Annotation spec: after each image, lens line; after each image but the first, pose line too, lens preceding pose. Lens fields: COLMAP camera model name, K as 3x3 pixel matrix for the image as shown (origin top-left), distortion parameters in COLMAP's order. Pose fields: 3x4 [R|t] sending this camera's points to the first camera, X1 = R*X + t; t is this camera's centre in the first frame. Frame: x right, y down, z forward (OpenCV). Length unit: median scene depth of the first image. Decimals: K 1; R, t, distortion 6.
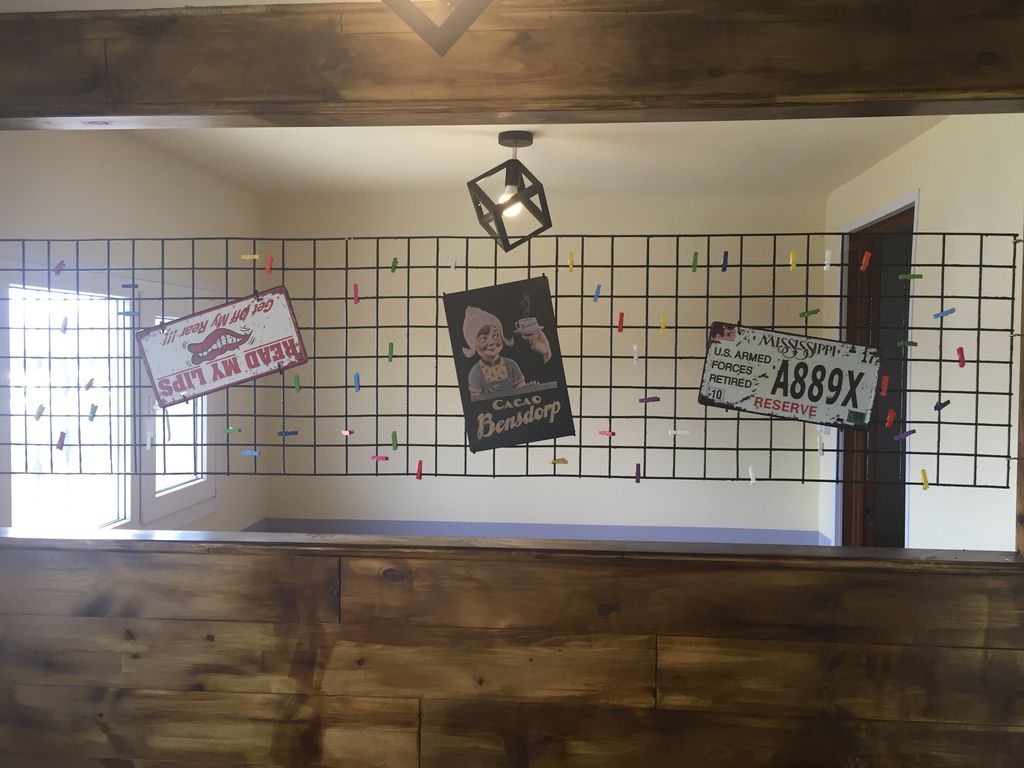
lens RADIAL K [[856.5, 0, 511.2], [0, 856.5, 383.0], [0, 0, 1]] dist [0.065509, -0.070472]
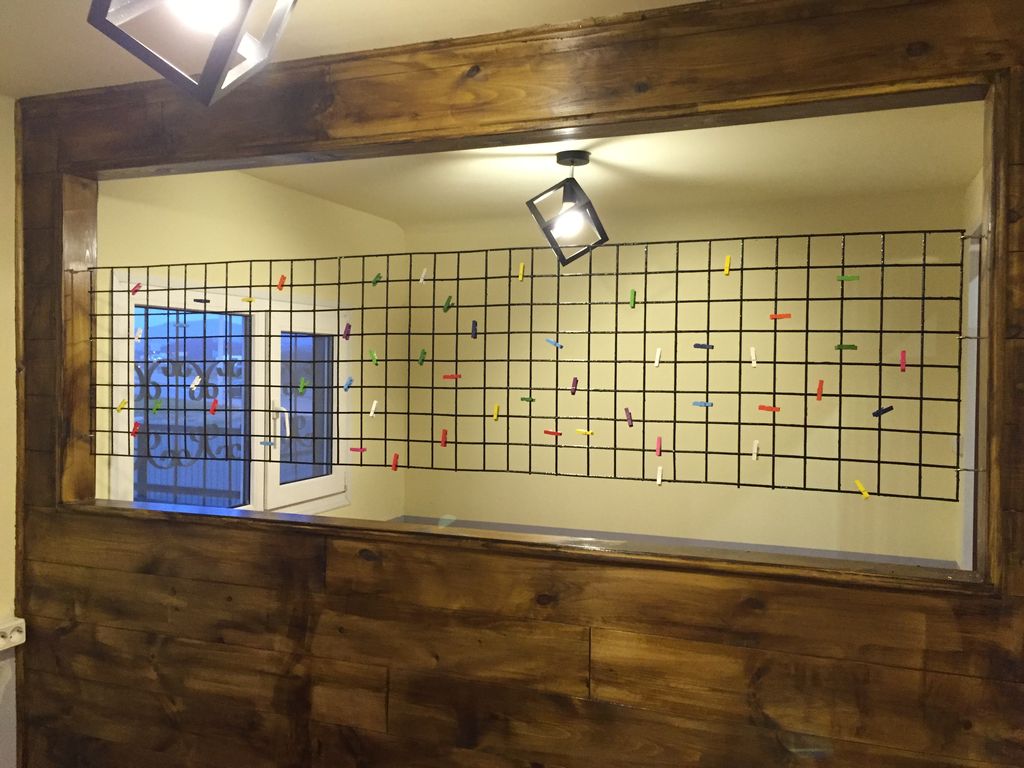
lens RADIAL K [[856.5, 0, 518.6], [0, 856.5, 382.2], [0, 0, 1]] dist [0.065509, -0.070472]
pose [[0.959973, 0.007764, -0.279987, 0.371473], [-0.013851, 0.999709, -0.019771, 0.017587], [0.279751, 0.022858, 0.959800, -0.029518]]
